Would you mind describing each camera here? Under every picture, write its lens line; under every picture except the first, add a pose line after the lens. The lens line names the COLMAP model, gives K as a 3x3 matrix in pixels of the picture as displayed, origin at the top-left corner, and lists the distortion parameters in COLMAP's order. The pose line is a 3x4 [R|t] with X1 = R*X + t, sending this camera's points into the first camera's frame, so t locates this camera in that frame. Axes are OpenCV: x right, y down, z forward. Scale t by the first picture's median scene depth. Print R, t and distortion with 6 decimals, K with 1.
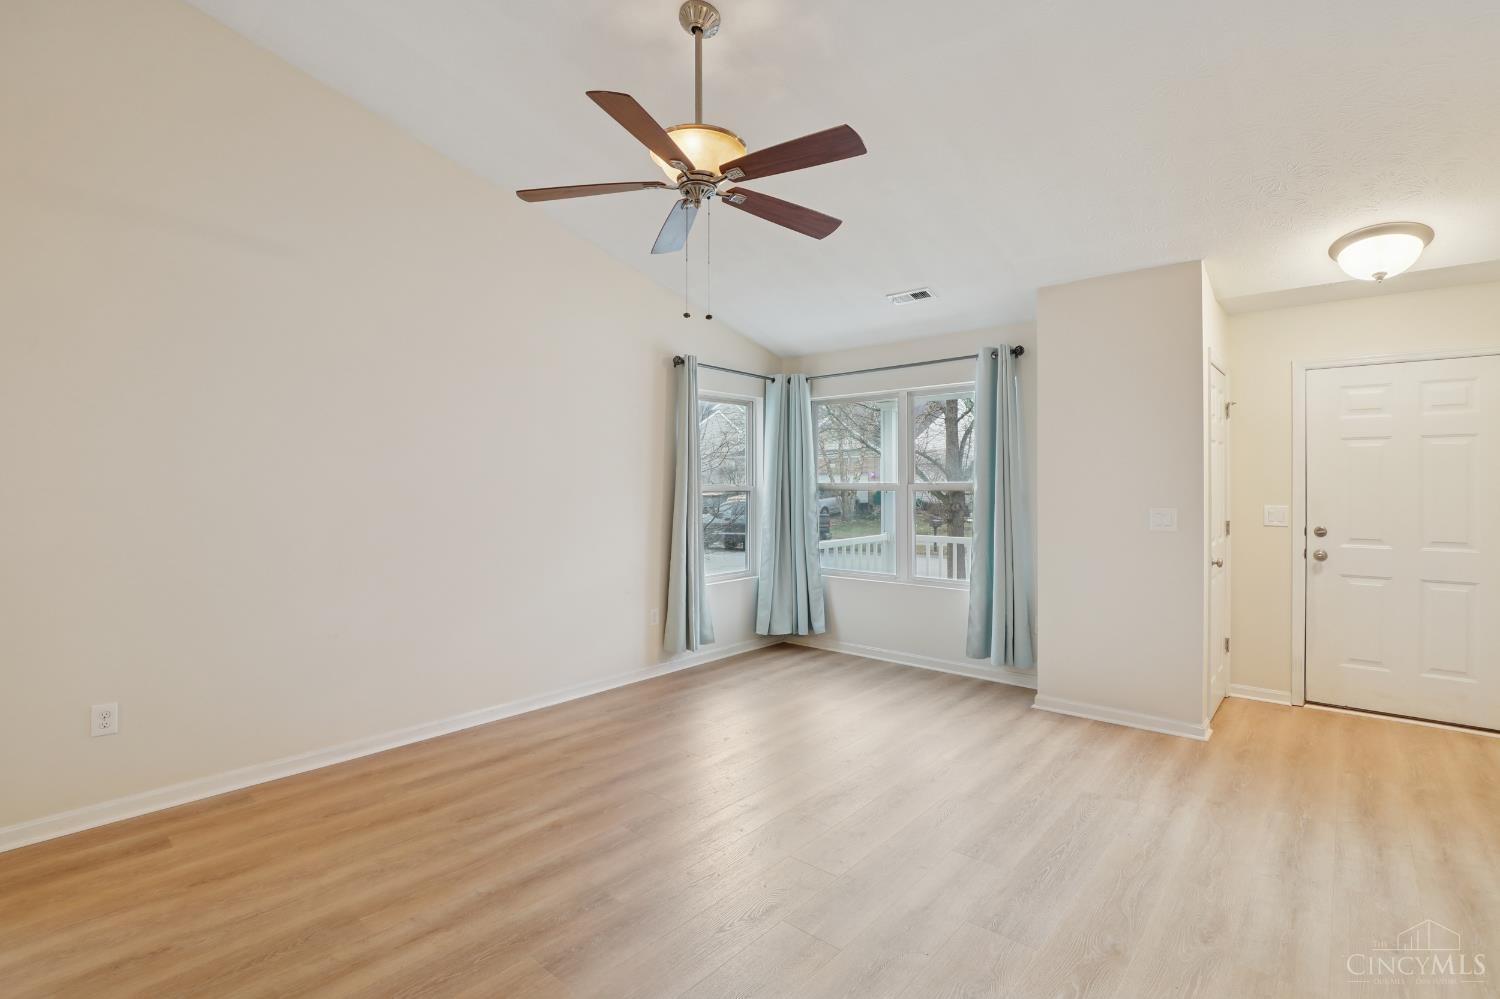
lens RADIAL K [[692.6, 0, 750.0], [0, 692.6, 499.5], [0, 0, 1]] dist [-0.017676, -0.000169]
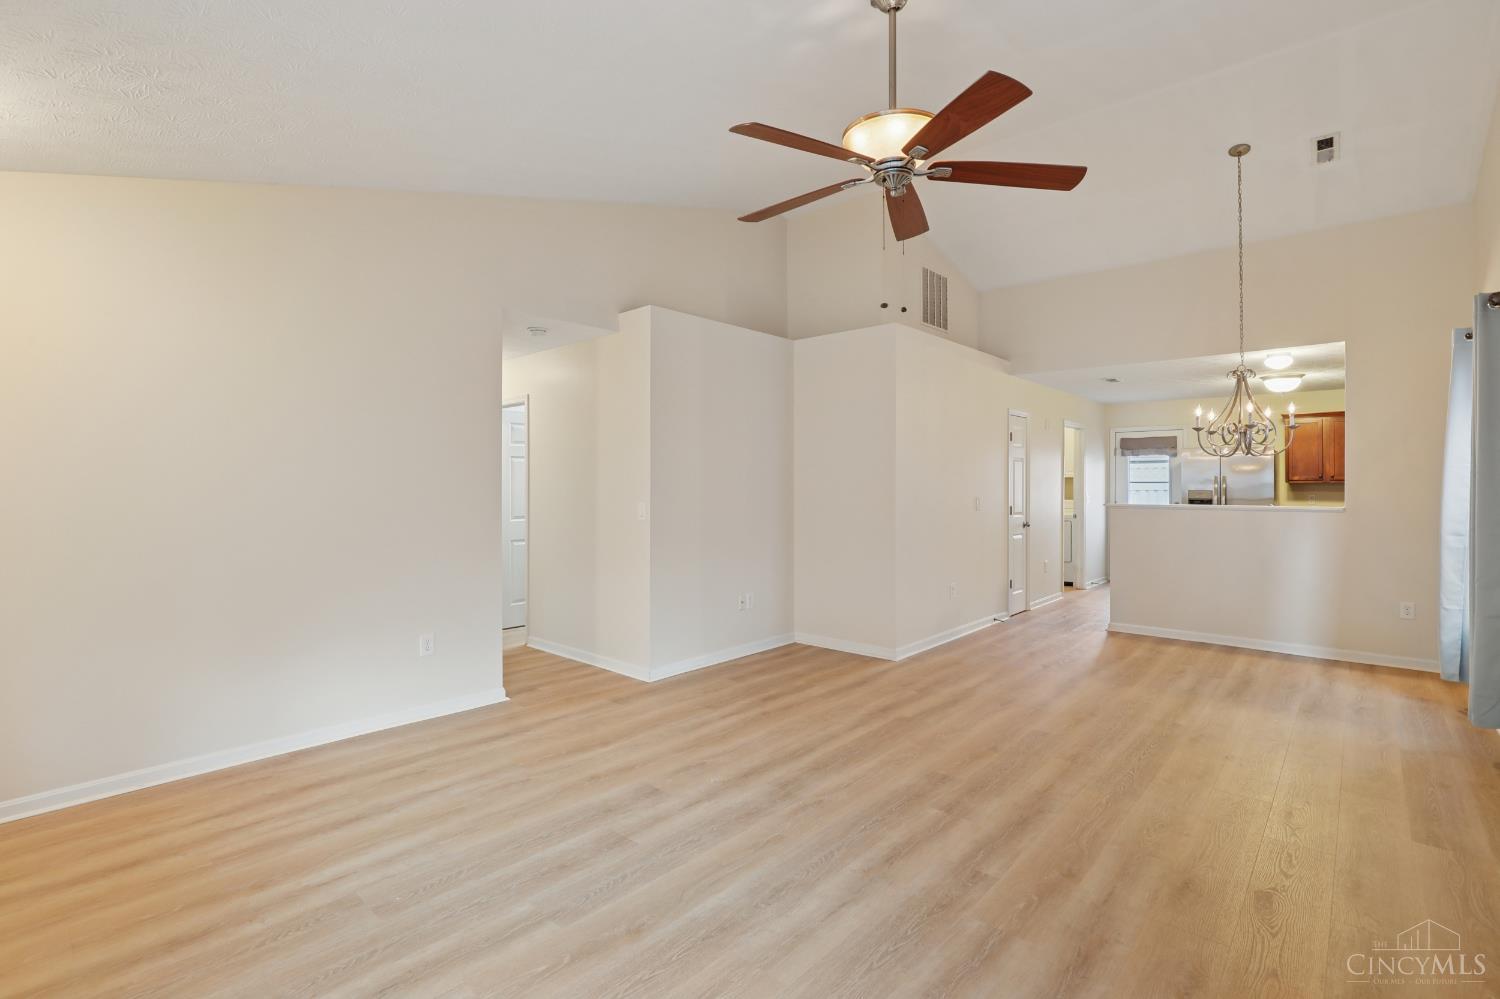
lens RADIAL K [[692.7, 0, 739.9], [0, 692.7, 480.1], [0, 0, 1]] dist [-0.014282, -0.000079]
pose [[-0.999705, 0.002873, 0.024123, 0.104962], [0.003409, 0.999748, 0.022201, -0.042036], [-0.024053, 0.022277, -0.999462, 1.755376]]
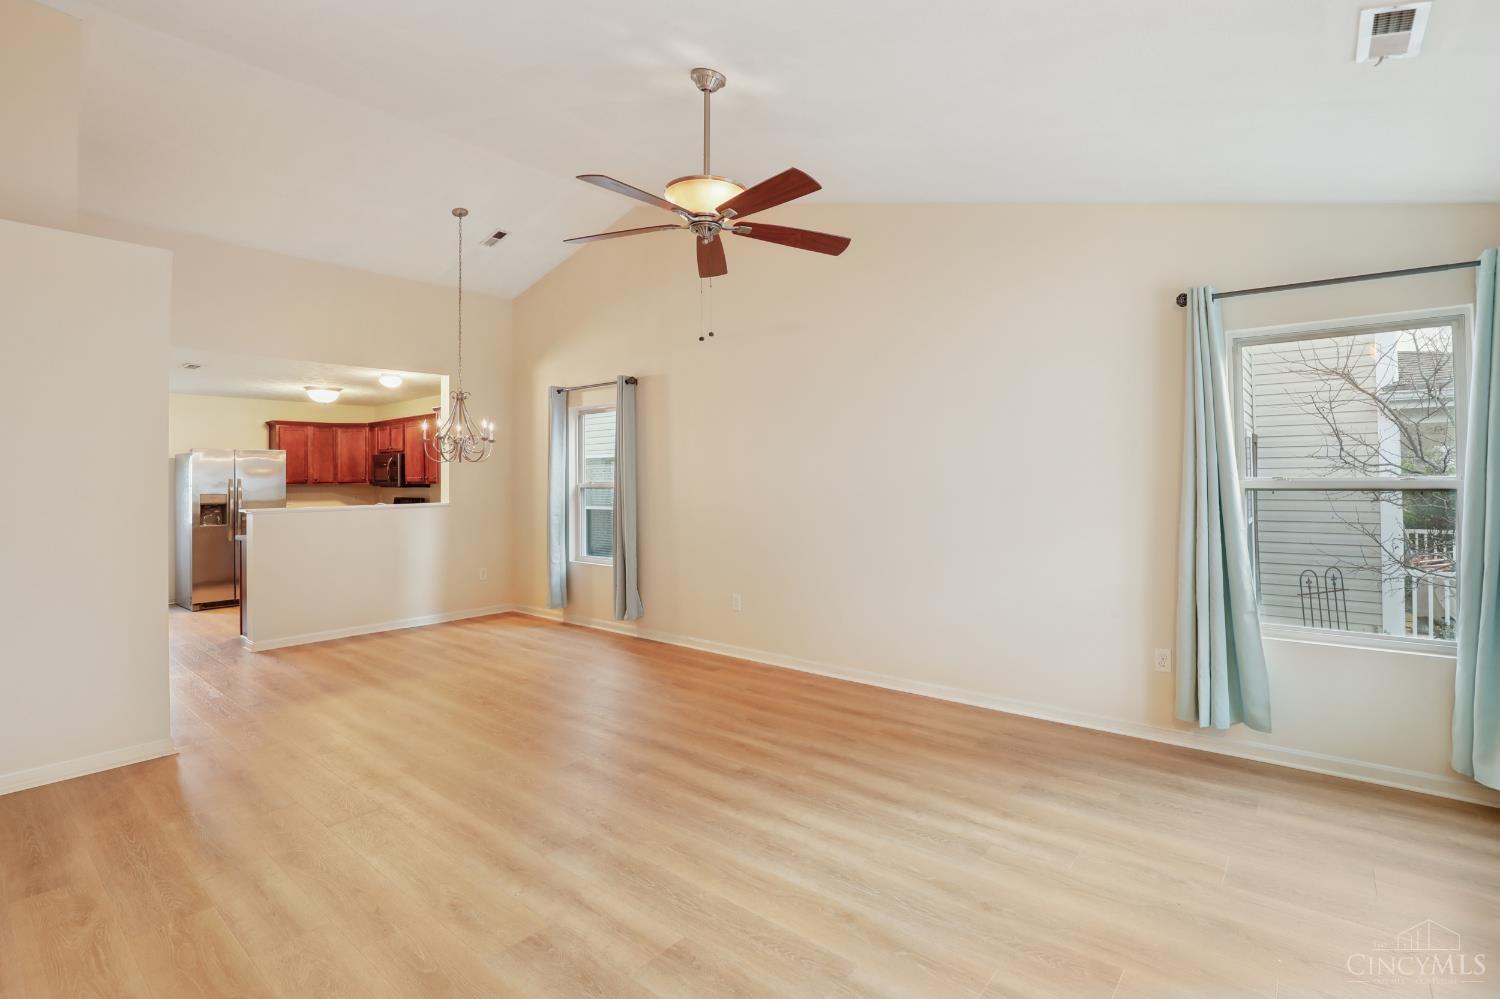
lens RADIAL K [[709.2, 0, 762.4], [0, 709.2, 465.0], [0, 0, 1]] dist [-0.030064, -0.000014]
pose [[0.037235, -0.022231, -0.999059, 0.985236], [-0.016440, 0.999604, -0.022856, -0.018262], [0.999171, 0.017275, 0.036855, 0.922305]]
